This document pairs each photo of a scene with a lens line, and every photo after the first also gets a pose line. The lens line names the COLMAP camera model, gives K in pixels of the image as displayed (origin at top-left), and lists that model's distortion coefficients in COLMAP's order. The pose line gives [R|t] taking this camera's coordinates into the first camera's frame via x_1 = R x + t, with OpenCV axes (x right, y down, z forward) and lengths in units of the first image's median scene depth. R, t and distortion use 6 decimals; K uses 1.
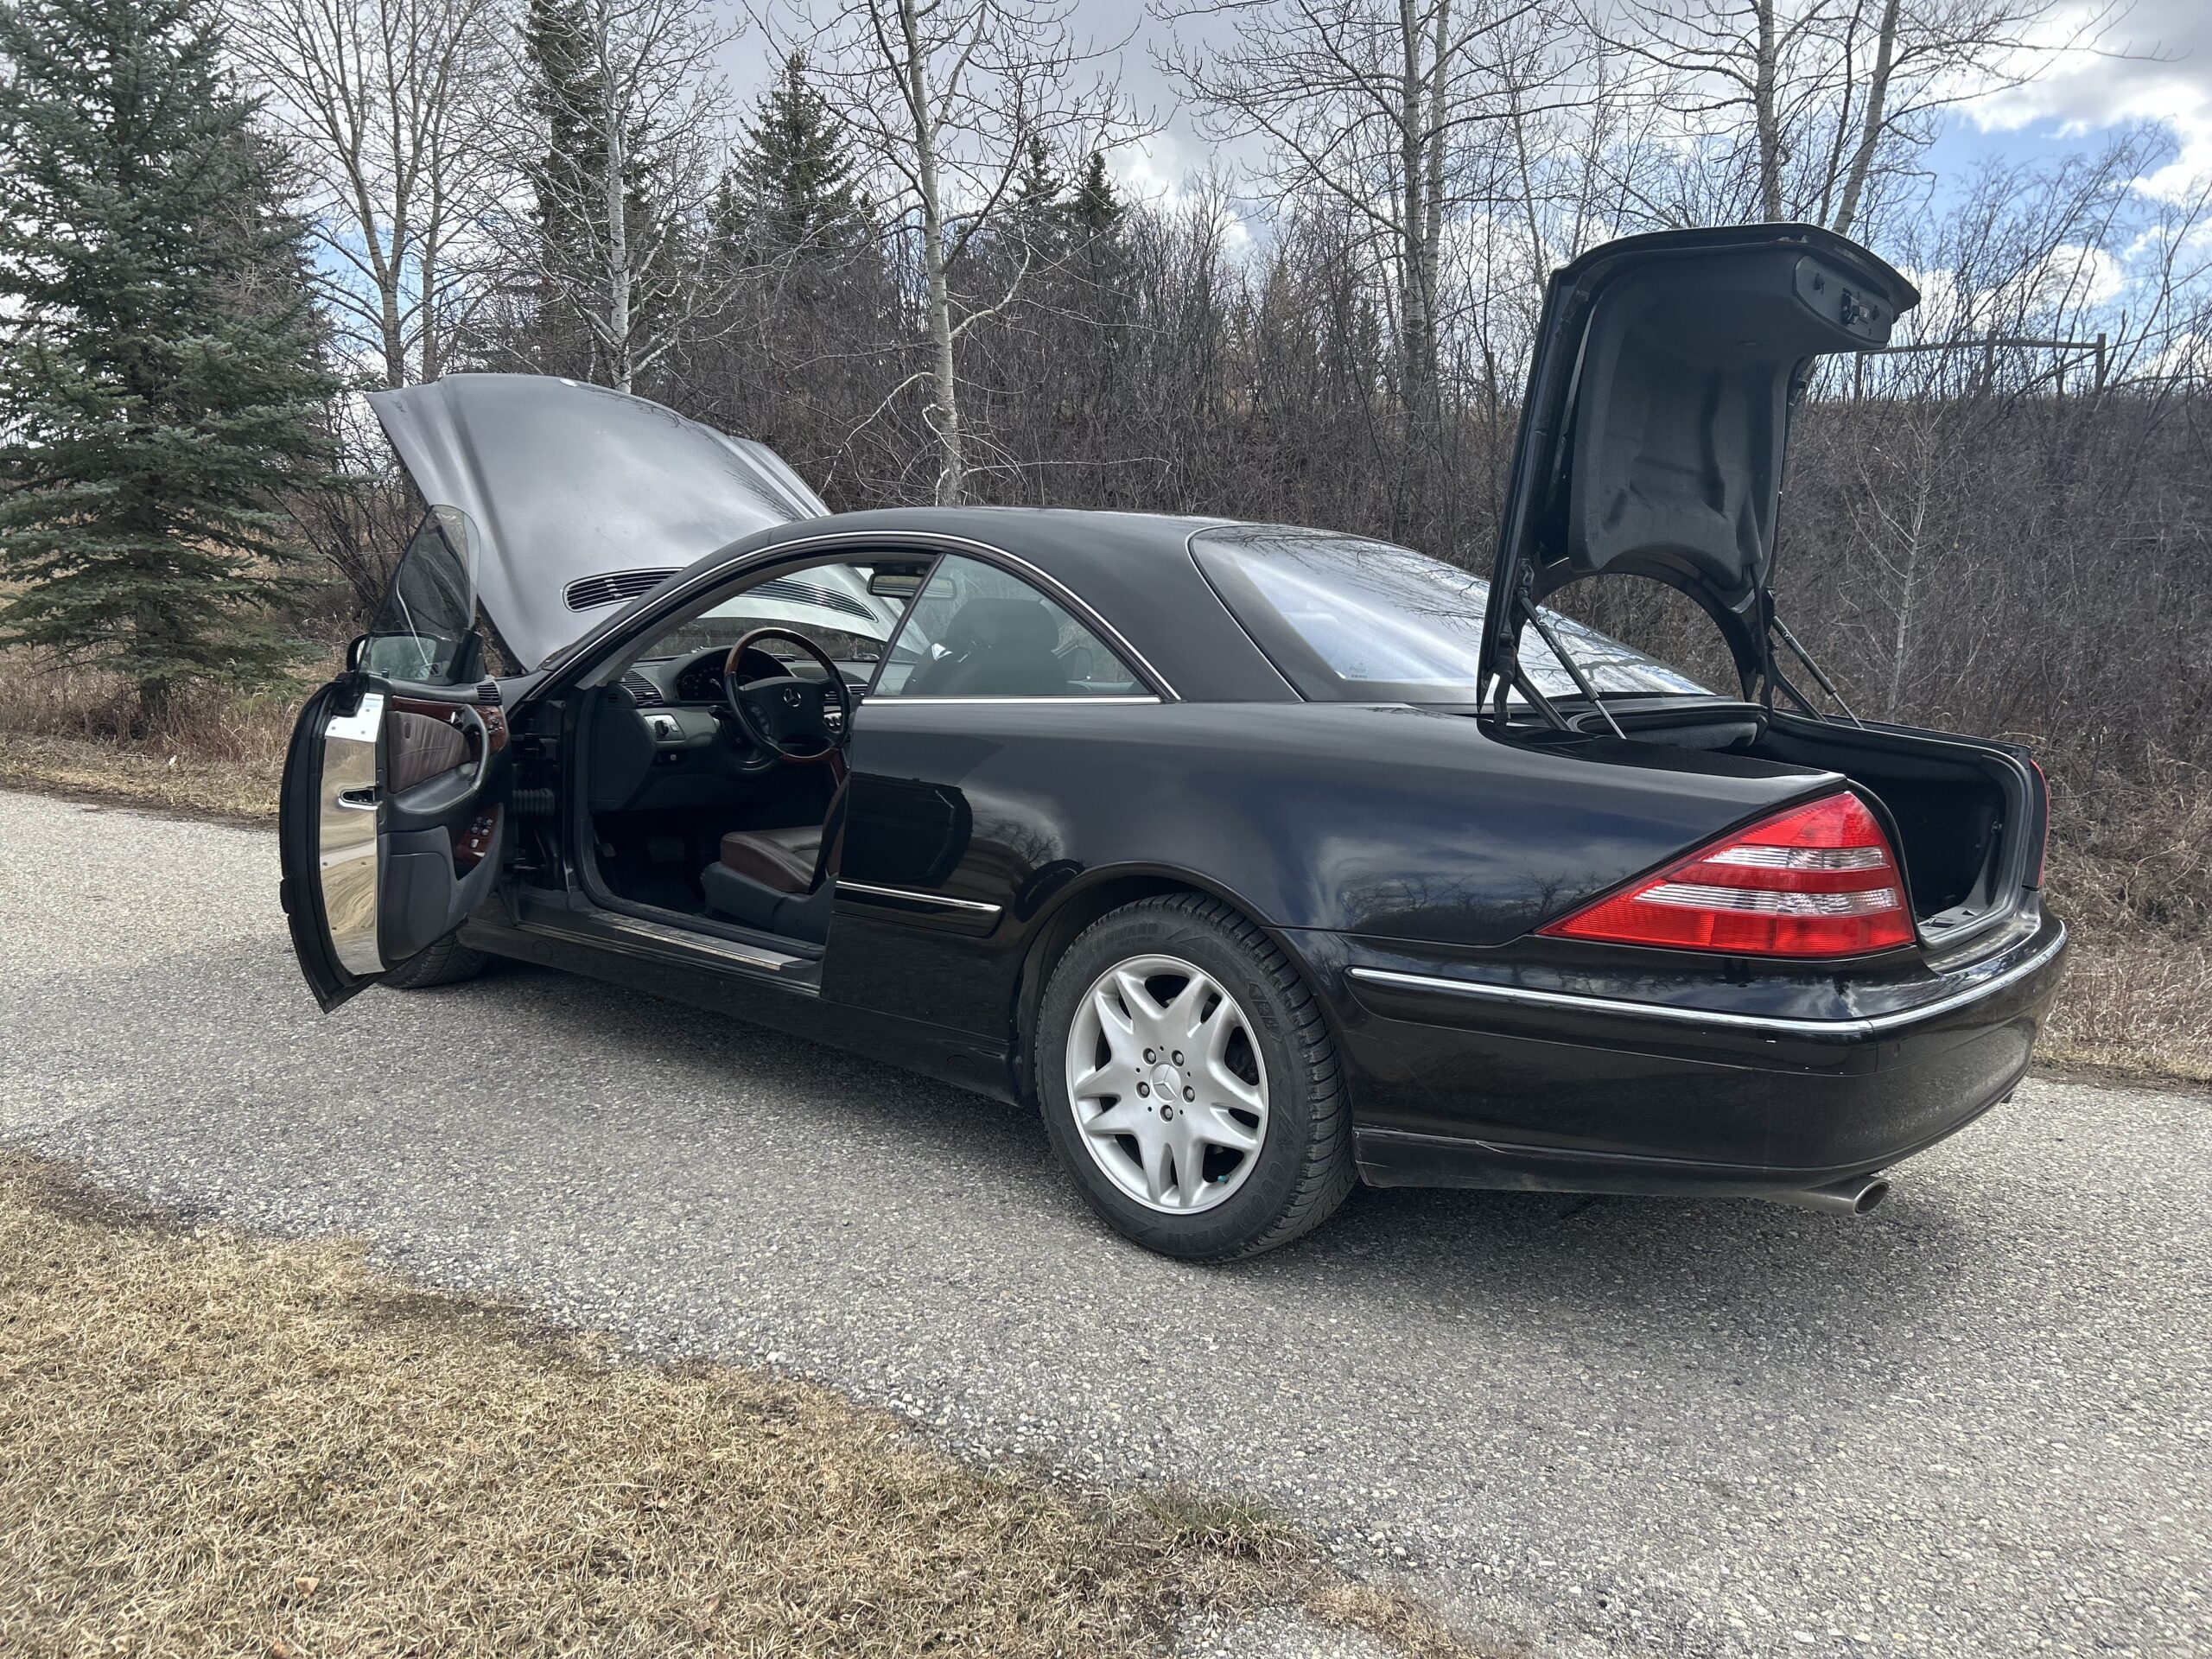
lens RADIAL K [[1683.7, 0, 1109.9], [0, 1683.7, 812.8], [0, 0, 1]] dist [0.049842, -0.054765]
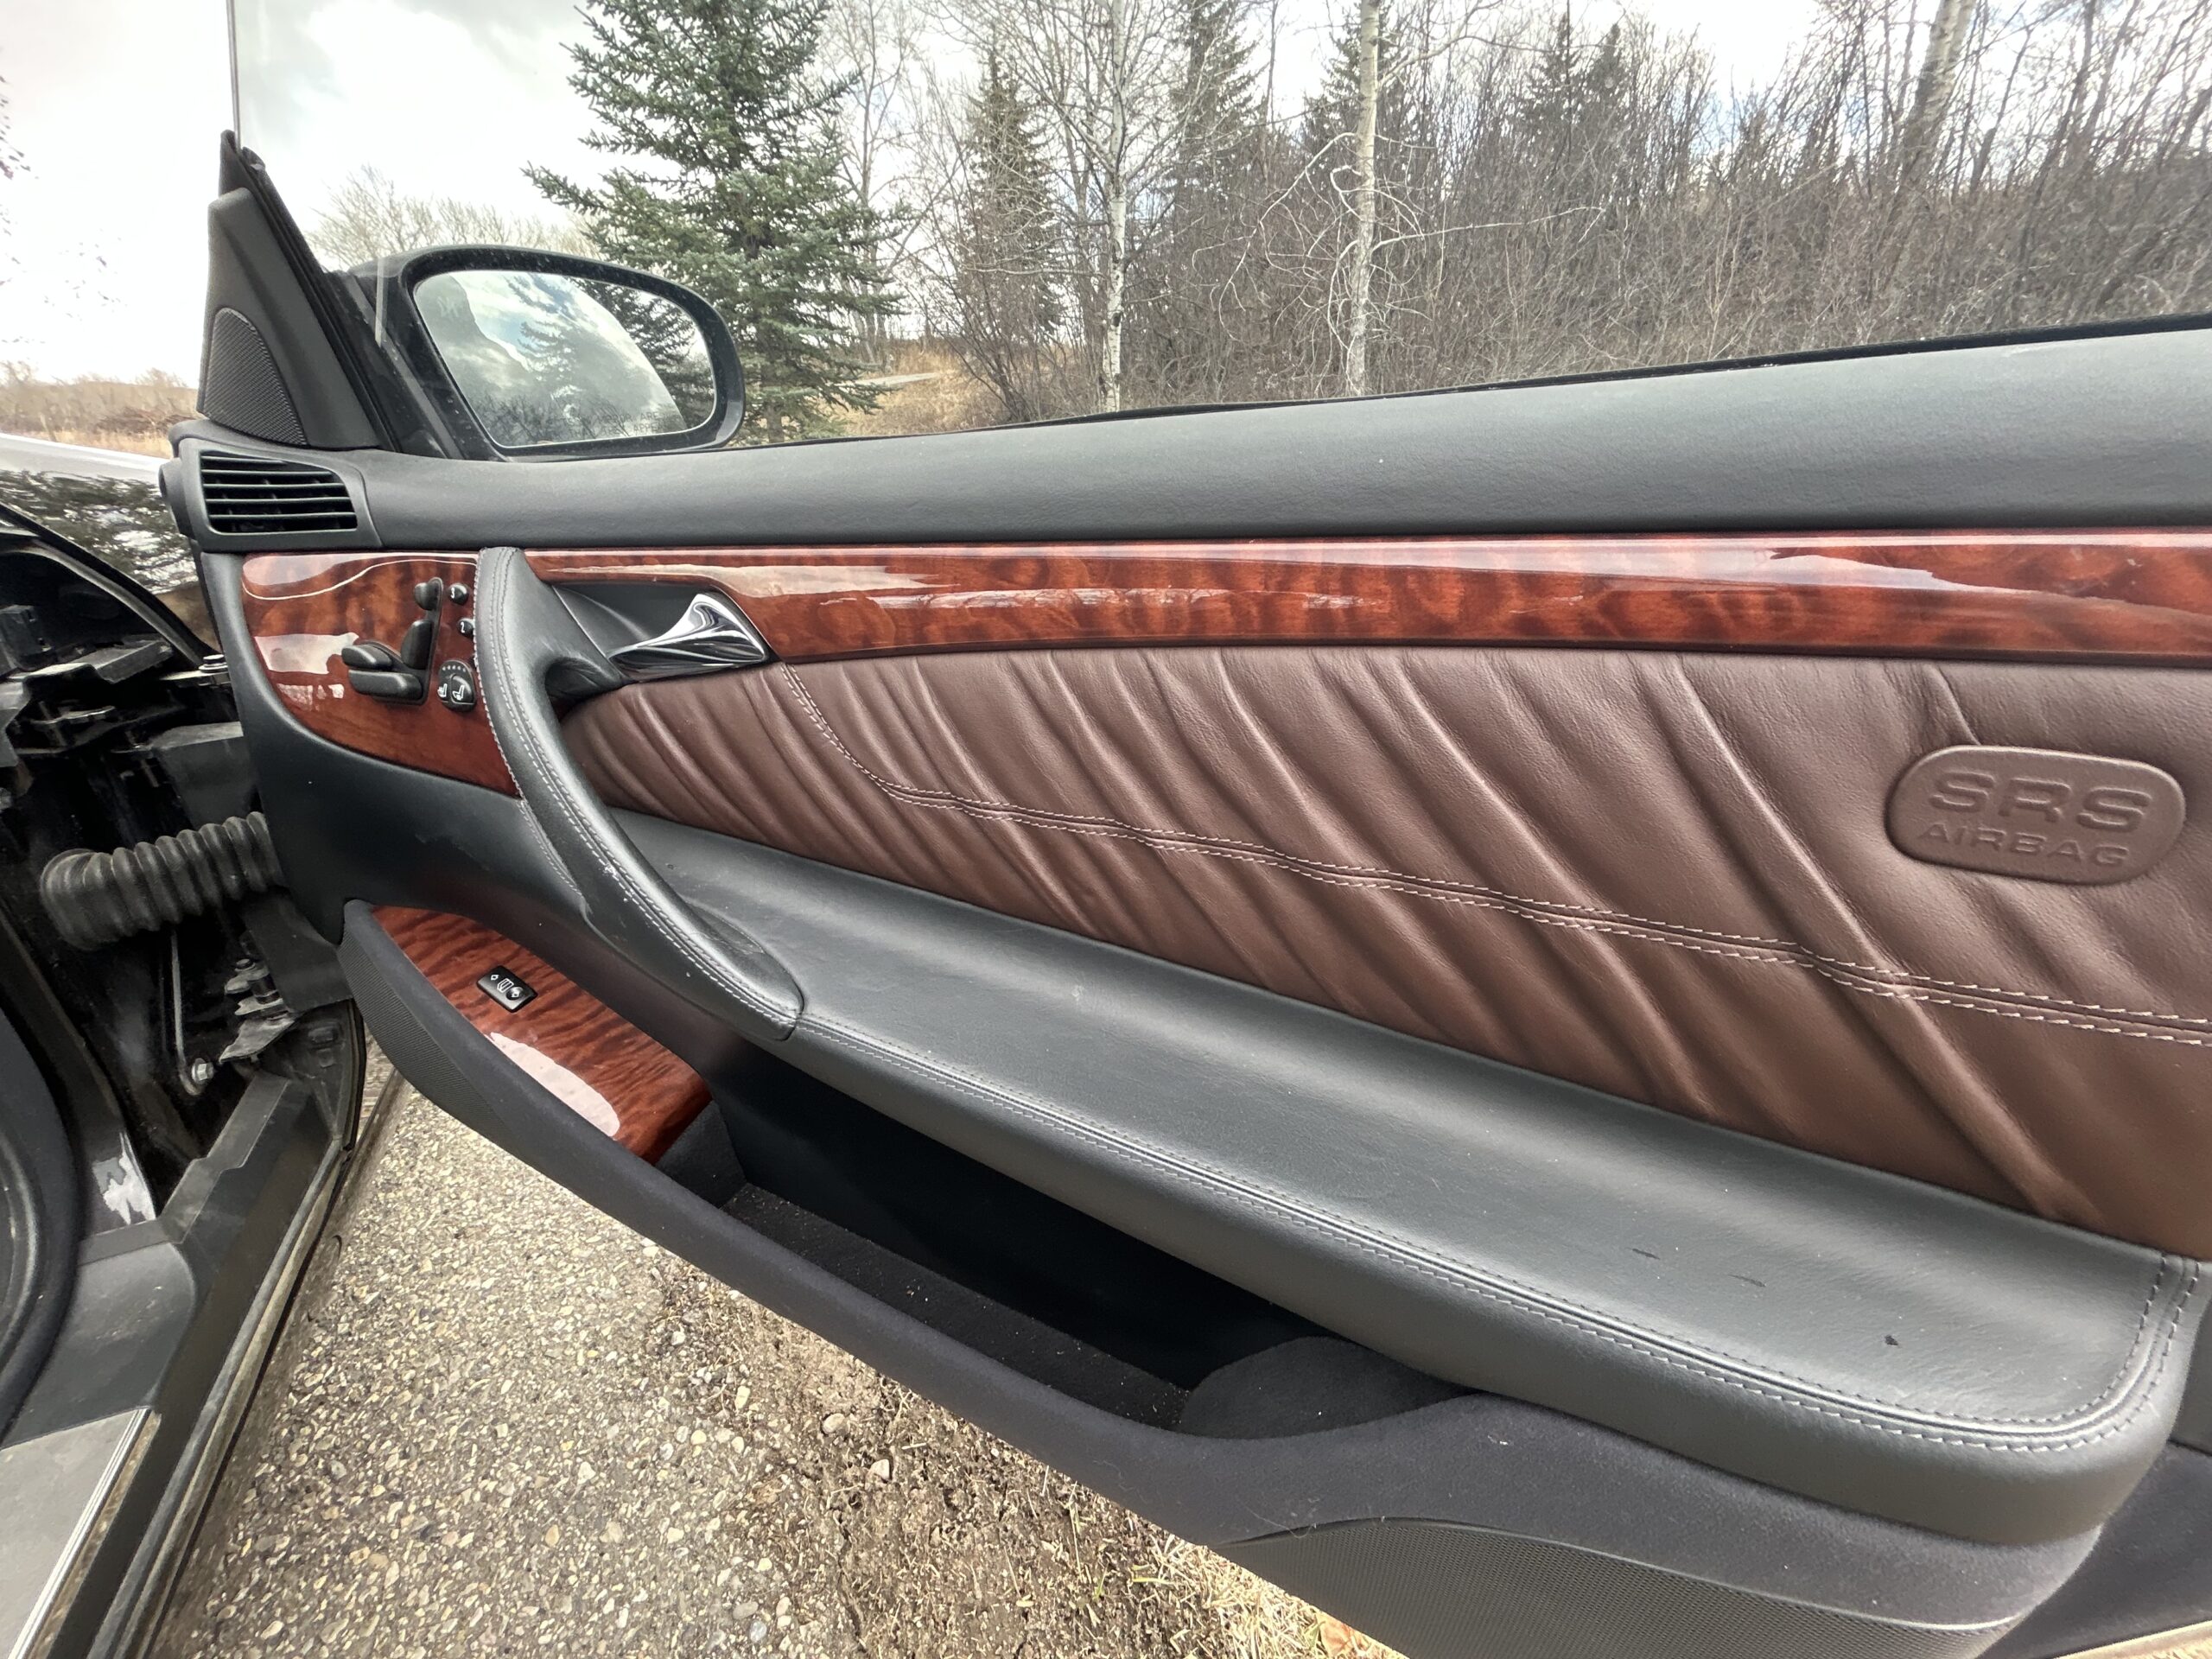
lens RADIAL K [[878.1, 0, 1105.3], [0, 878.1, 833.8], [0, 0, 1]] dist [-0.003427, 0.000457]
pose [[0.902658, 0.165254, -0.397365, 0.038177], [-0.032230, 0.946702, 0.320495, -0.030014], [0.429149, -0.276491, 0.859874, 0.388971]]
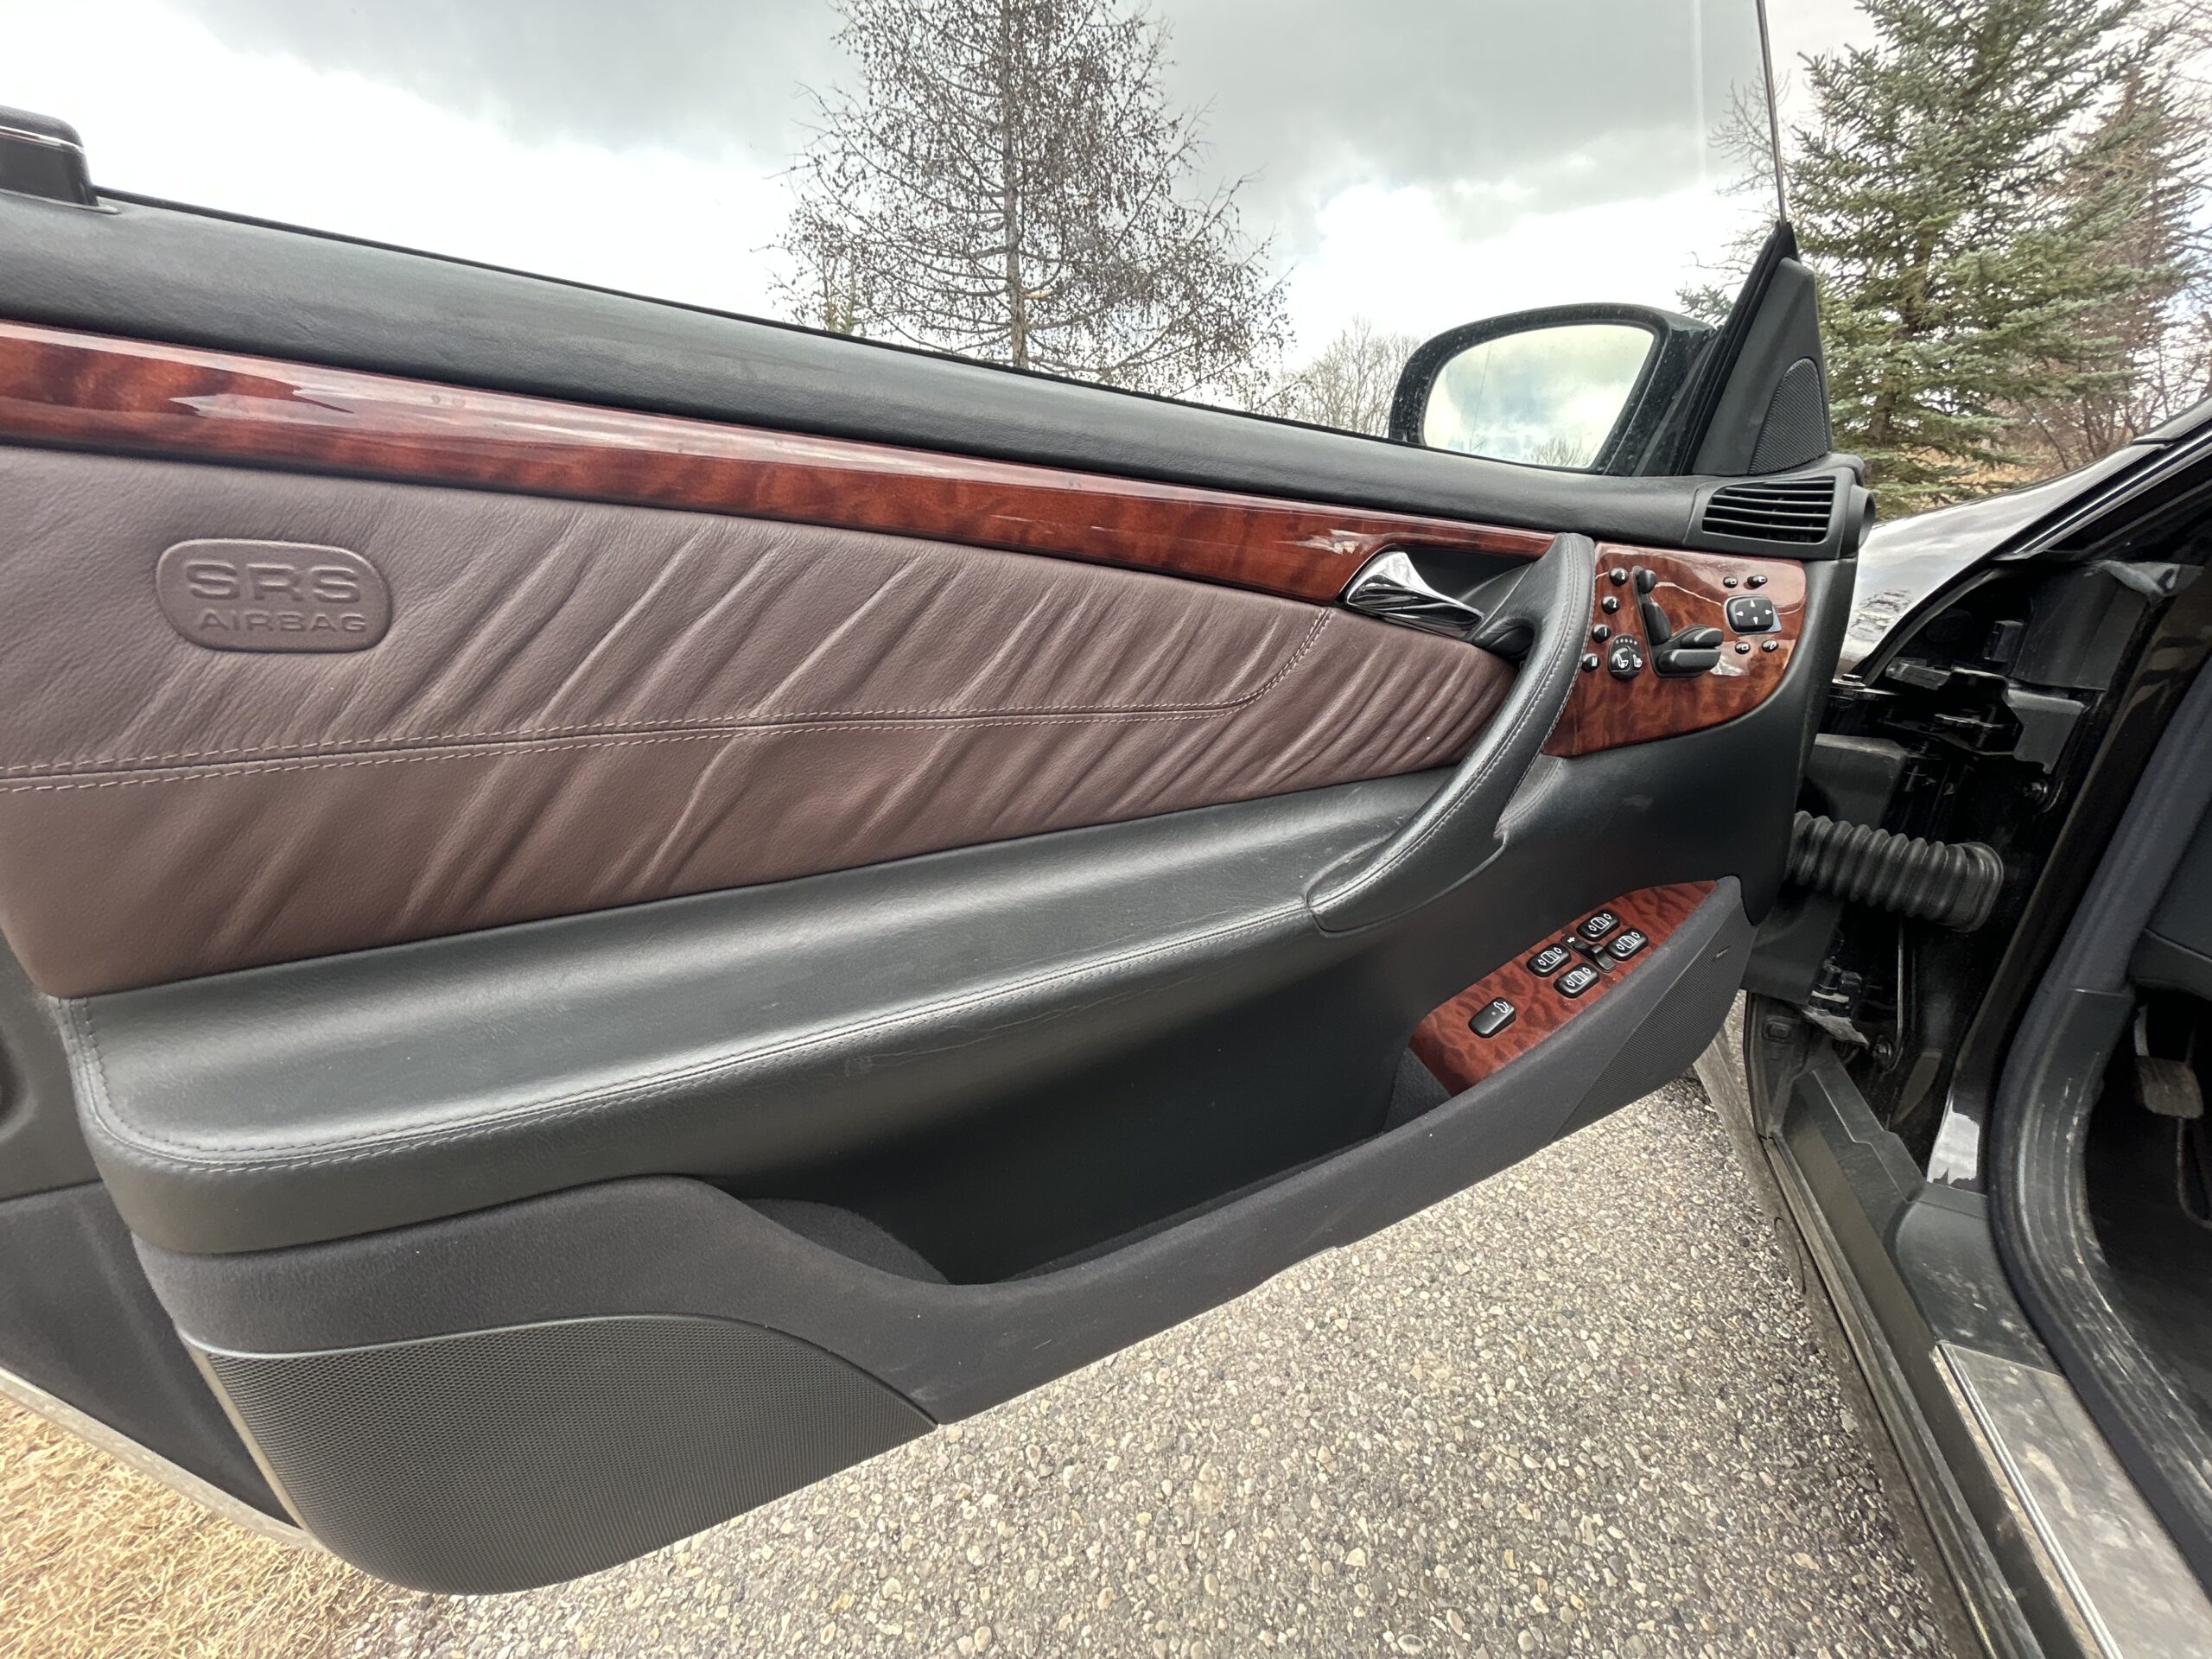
lens RADIAL K [[878.1, 0, 1110.3], [0, 878.1, 829.1], [0, 0, 1]] dist [-0.003427, 0.000457]
pose [[0.317208, 0.309652, -0.896379, -0.075823], [-0.117862, 0.950736, 0.286722, -0.014661], [0.941004, 0.014699, 0.338077, 0.250843]]
